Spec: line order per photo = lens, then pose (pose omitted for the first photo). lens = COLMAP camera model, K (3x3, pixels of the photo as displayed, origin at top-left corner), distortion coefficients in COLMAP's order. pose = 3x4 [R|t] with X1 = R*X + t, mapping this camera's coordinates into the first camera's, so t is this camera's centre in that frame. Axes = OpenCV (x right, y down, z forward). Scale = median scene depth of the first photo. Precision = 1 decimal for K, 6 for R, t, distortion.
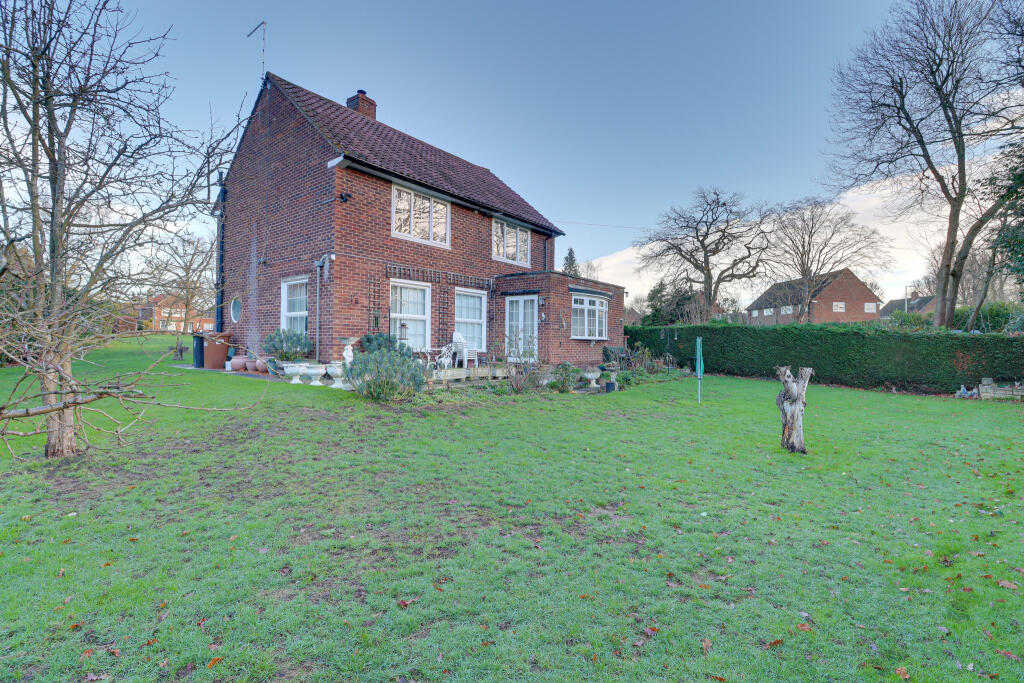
lens RADIAL K [[481.8, 0, 514.1], [0, 481.8, 340.9], [0, 0, 1]] dist [-0.002927, -0.000738]
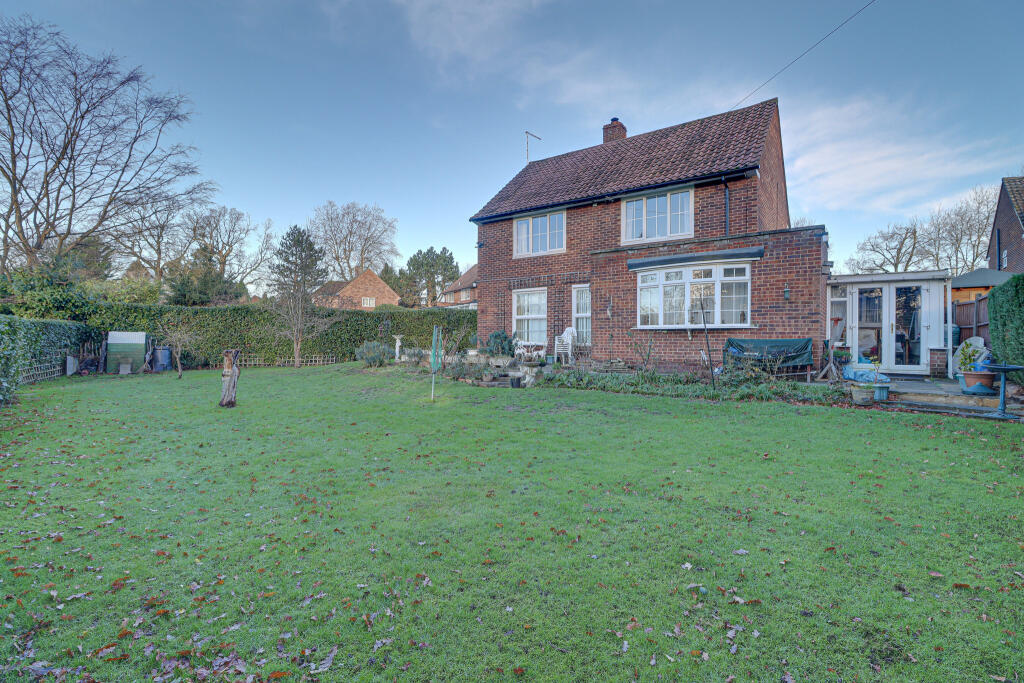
lens RADIAL K [[481.8, 0, 513.7], [0, 481.8, 340.9], [0, 0, 1]] dist [-0.002927, -0.000738]
pose [[0.018435, -0.014793, -0.999721, 0.931887], [-0.006644, 0.999867, -0.014918, 0.028280], [0.999808, 0.006917, 0.018334, 0.840268]]
